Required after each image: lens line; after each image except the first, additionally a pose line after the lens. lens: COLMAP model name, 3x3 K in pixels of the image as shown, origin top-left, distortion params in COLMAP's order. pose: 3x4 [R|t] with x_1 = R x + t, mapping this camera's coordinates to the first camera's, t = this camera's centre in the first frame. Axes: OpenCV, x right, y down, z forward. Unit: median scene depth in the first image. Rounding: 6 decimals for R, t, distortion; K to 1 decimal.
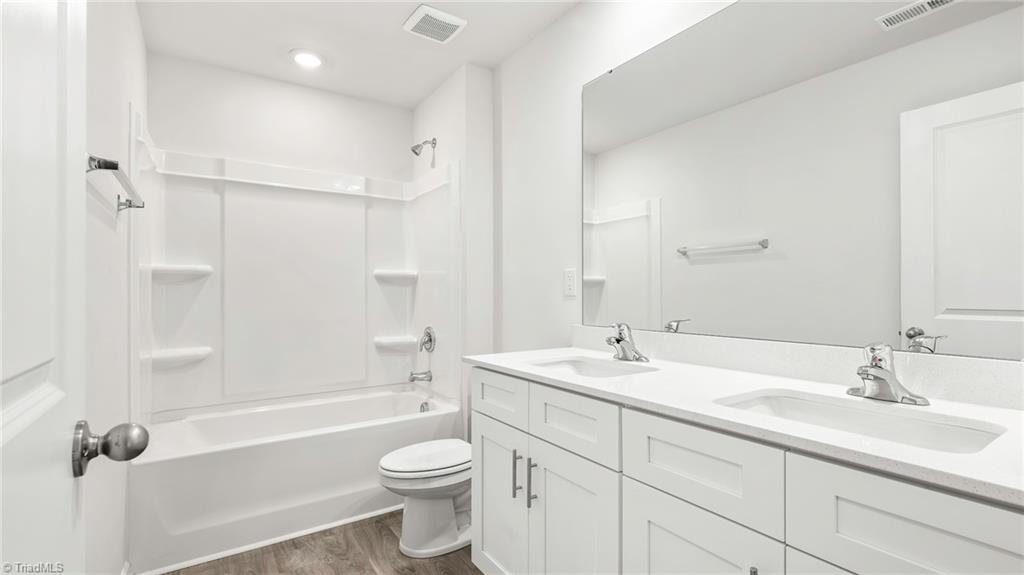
lens RADIAL K [[470.5, 0, 510.2], [0, 470.5, 298.4], [0, 0, 1]] dist [0.000126, 0.000024]
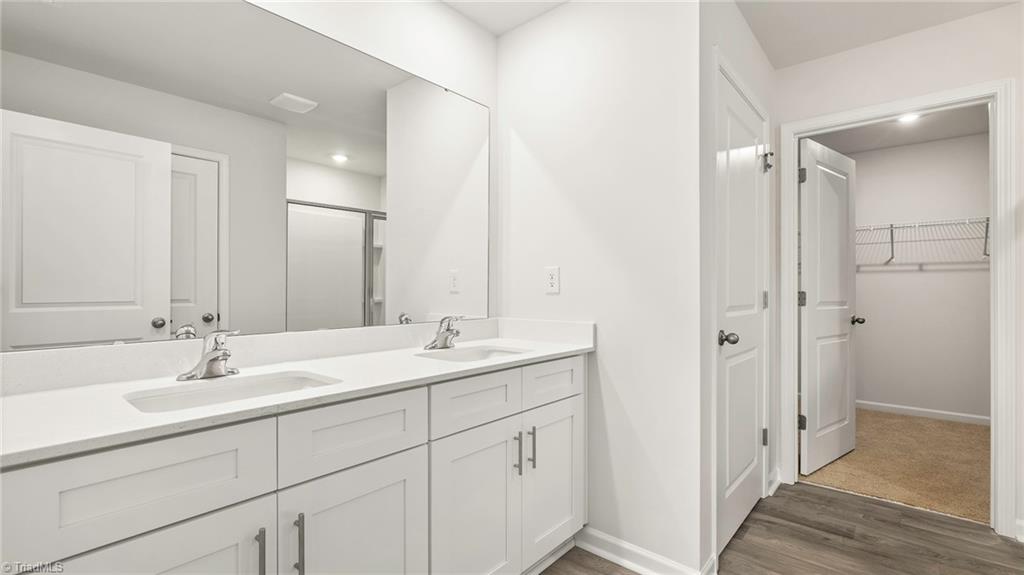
lens RADIAL K [[461.4, 0, 512.0], [0, 461.4, 287.5], [0, 0, 1]] dist [0.002071, 0.000308]
pose [[-0.264487, -0.006727, 0.964366, -0.904713], [-0.003267, 0.999976, 0.006080, -0.022211], [-0.964384, -0.001542, -0.264503, 1.141493]]
